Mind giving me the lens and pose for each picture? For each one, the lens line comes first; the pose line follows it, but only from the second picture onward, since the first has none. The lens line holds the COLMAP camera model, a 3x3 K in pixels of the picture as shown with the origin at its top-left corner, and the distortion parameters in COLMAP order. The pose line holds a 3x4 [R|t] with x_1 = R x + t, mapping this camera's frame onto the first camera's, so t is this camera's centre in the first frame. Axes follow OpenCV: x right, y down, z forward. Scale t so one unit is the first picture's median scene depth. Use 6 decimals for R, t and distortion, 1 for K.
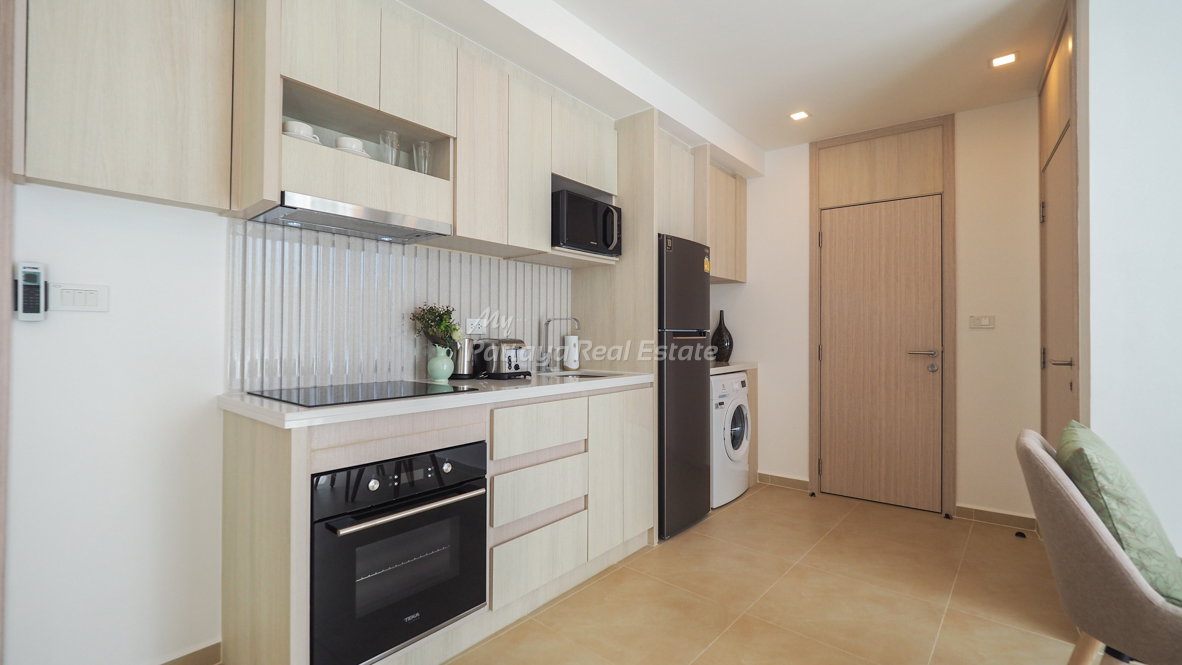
lens RADIAL K [[500.9, 0, 572.1], [0, 500.9, 326.7], [0, 0, 1]] dist [0.000056, -0.000010]
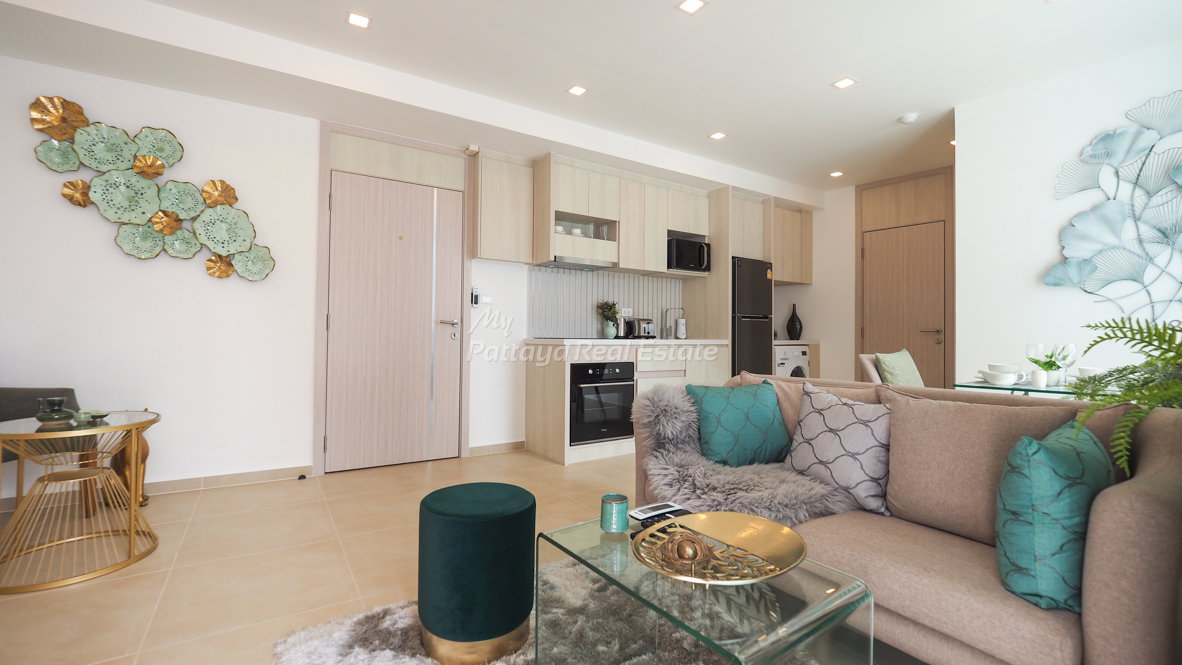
lens RADIAL K [[500.9, 0, 572.1], [0, 500.9, 326.7], [0, 0, 1]] dist [0.000056, -0.000010]
pose [[0.964394, 0.000963, -0.264469, 0.109690], [-0.001383, 0.999998, -0.001401, 0.057374], [0.264467, 0.001717, 0.964393, -0.885676]]
